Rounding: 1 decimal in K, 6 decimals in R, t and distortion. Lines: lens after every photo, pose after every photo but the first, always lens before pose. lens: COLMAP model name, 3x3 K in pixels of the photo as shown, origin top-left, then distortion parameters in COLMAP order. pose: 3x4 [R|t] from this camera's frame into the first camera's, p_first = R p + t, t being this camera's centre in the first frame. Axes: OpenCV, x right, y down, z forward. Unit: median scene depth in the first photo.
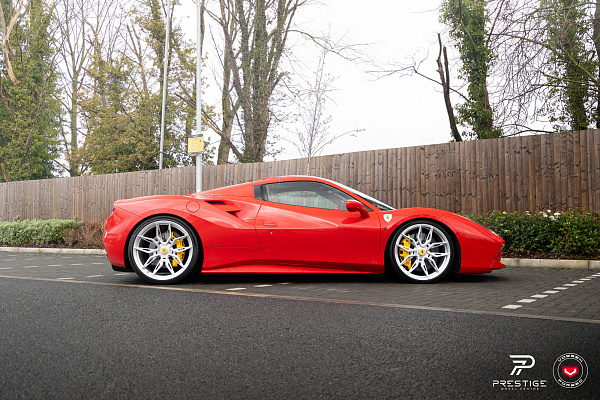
lens RADIAL K [[592.6, 0, 300.0], [0, 592.6, 200.0], [0, 0, 1]] dist [0.002879, 0.004416]
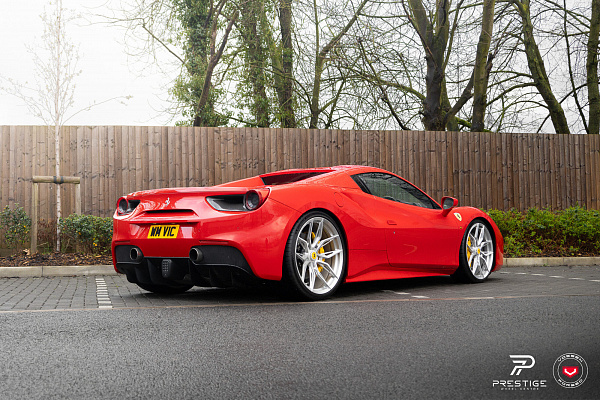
lens RADIAL K [[833.4, 0, 300.0], [0, 833.4, 200.0], [0, 0, 1]] dist [0.003867, 0.035366]
pose [[0.656429, 0.025433, 0.753959, -1.035336], [-0.031501, 0.999484, -0.006289, 0.019232], [-0.753730, -0.019622, 0.656891, 0.296261]]
